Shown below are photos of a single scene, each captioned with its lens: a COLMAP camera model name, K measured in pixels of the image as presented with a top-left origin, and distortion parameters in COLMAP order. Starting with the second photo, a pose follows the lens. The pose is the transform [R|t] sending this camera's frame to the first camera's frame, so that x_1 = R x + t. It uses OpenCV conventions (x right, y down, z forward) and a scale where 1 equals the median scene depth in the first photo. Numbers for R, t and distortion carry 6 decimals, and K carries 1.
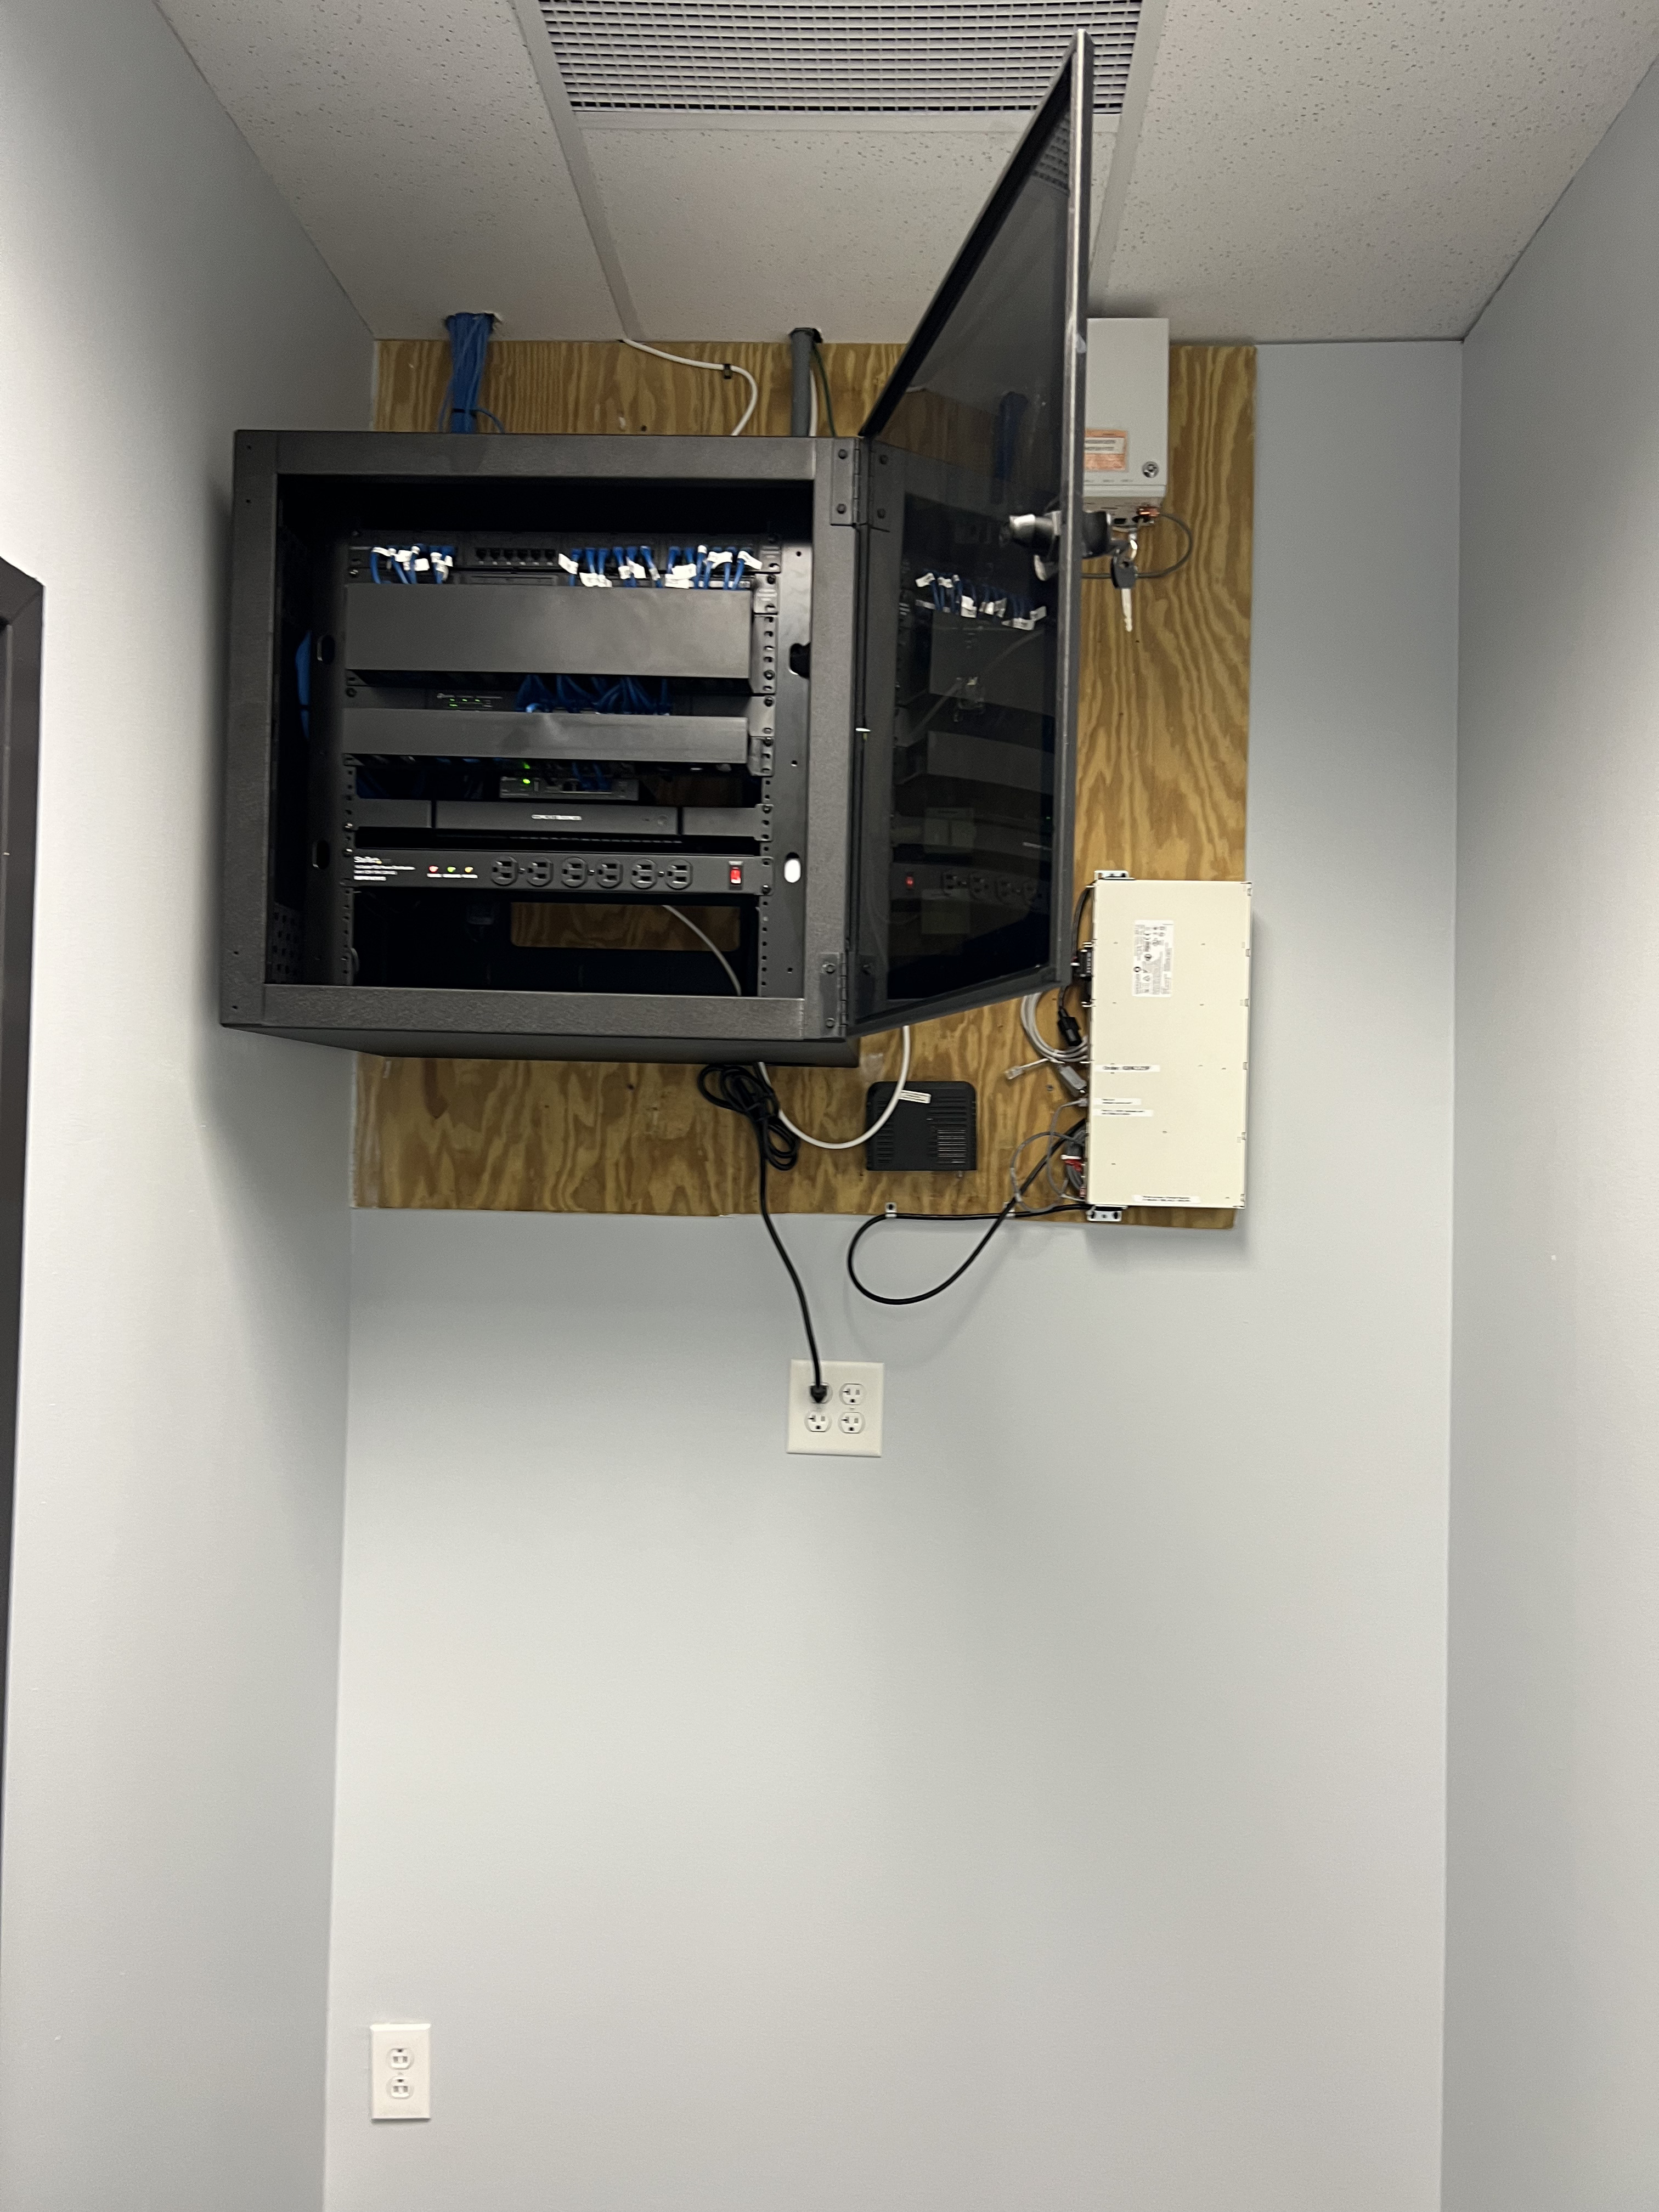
lens RADIAL K [[1582.3, 0, 854.1], [0, 1582.3, 1093.6], [0, 0, 1]] dist [0.060013, -0.078817]
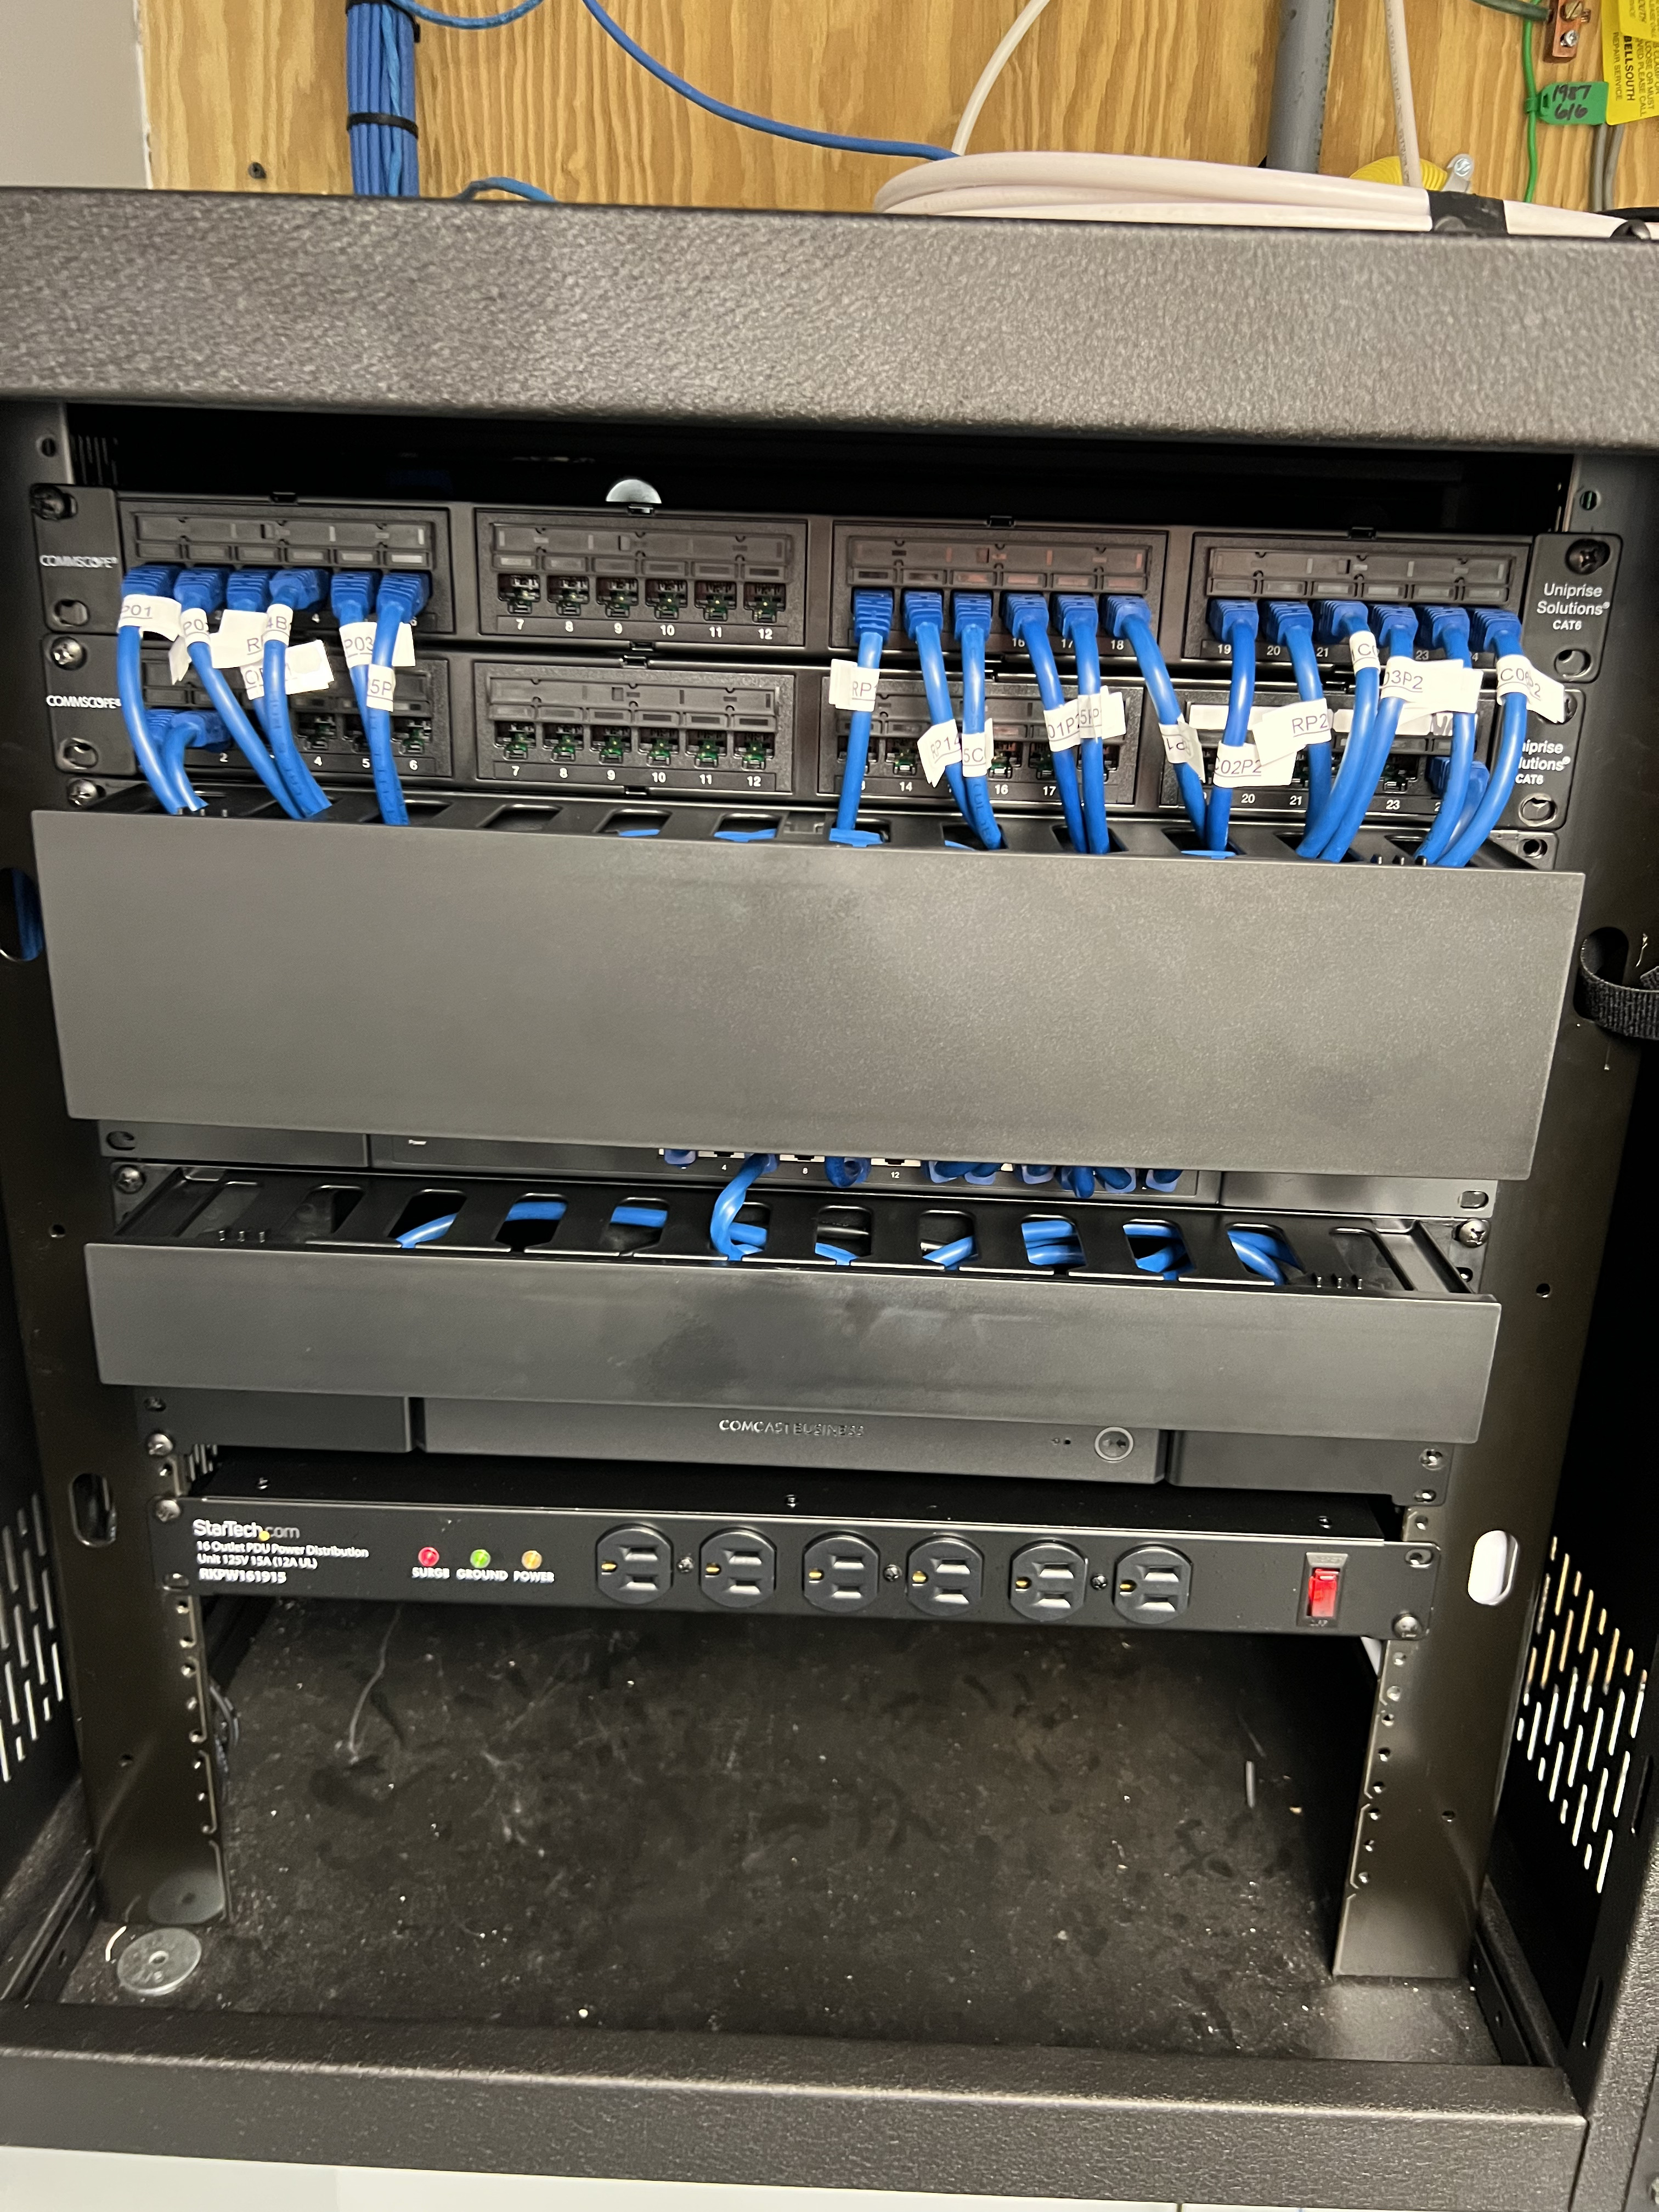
lens RADIAL K [[1677.0, 0, 831.3], [0, 1677.0, 1090.6], [0, 0, 1]] dist [0.029972, -0.039057]
pose [[0.999910, 0.002405, 0.013196, -0.146786], [-0.006781, 0.939460, 0.342591, -0.287733], [-0.011574, -0.342649, 0.939392, 0.557220]]
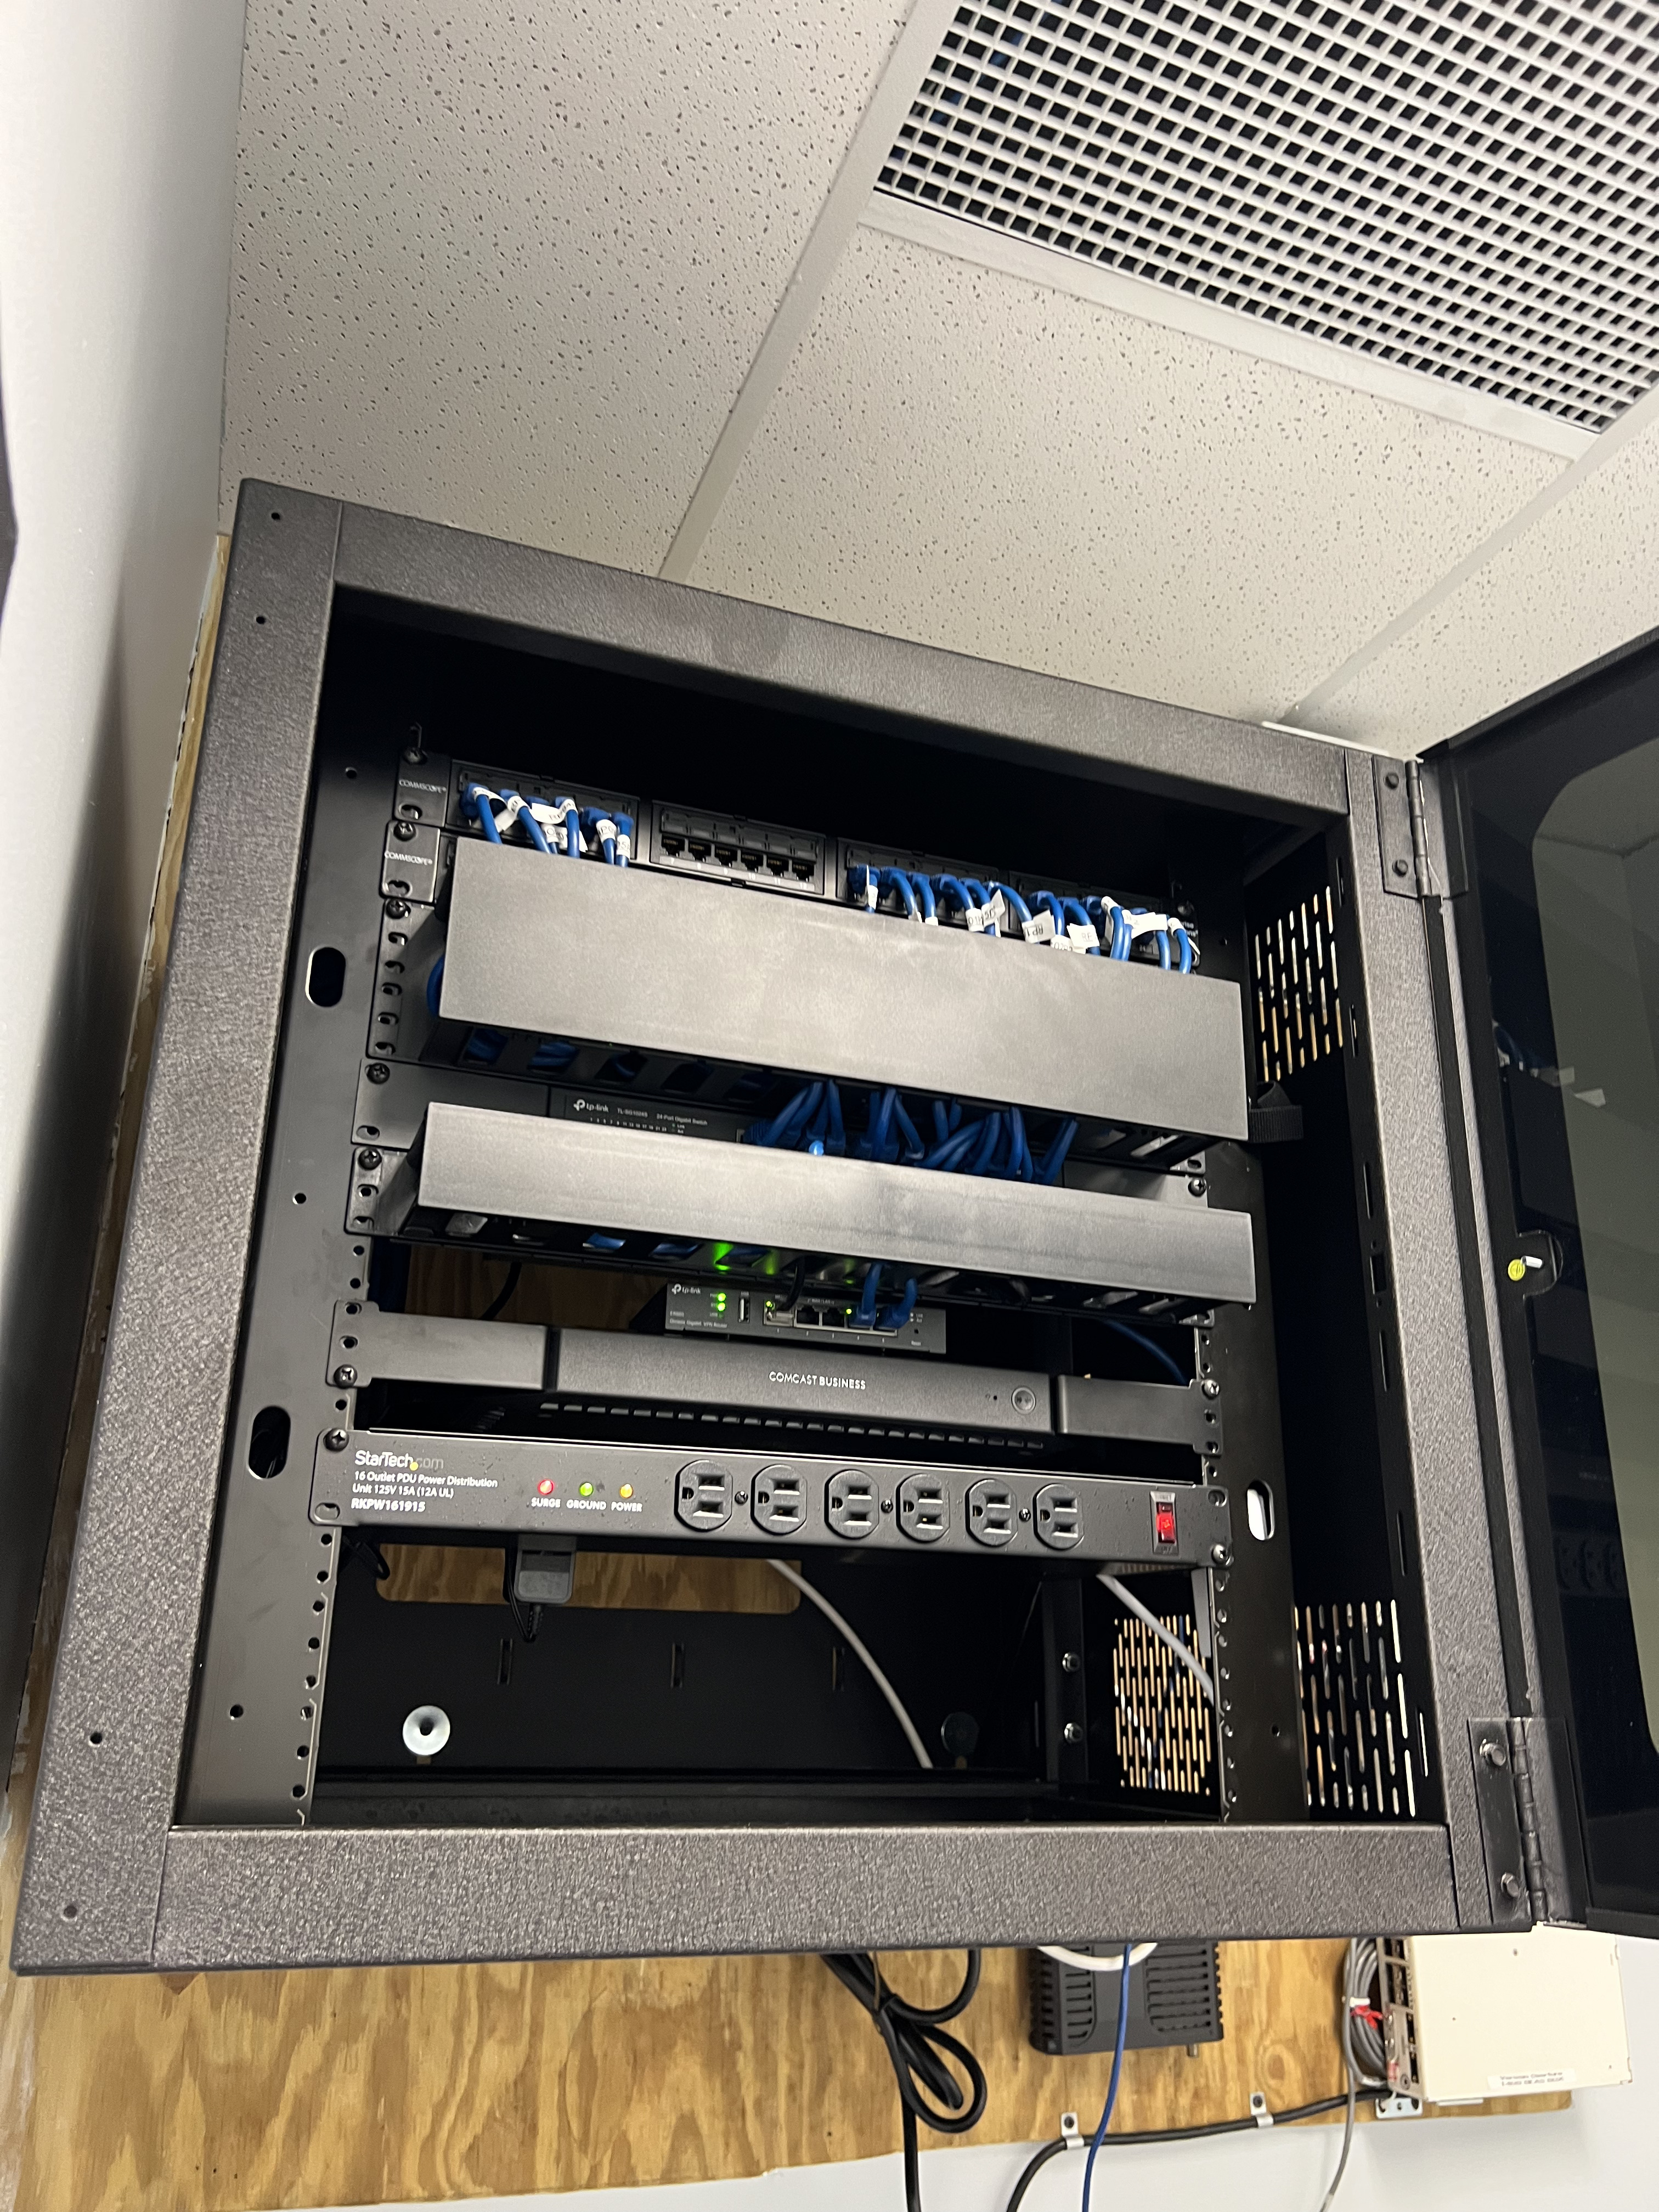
lens RADIAL K [[1677.0, 0, 818.6], [0, 1677.0, 1116.8], [0, 0, 1]] dist [0.029972, -0.039057]
pose [[0.927526, 0.116079, 0.355276, -0.295326], [-0.005598, 0.954758, -0.297332, -0.081959], [-0.373717, 0.273794, 0.886212, 0.437014]]
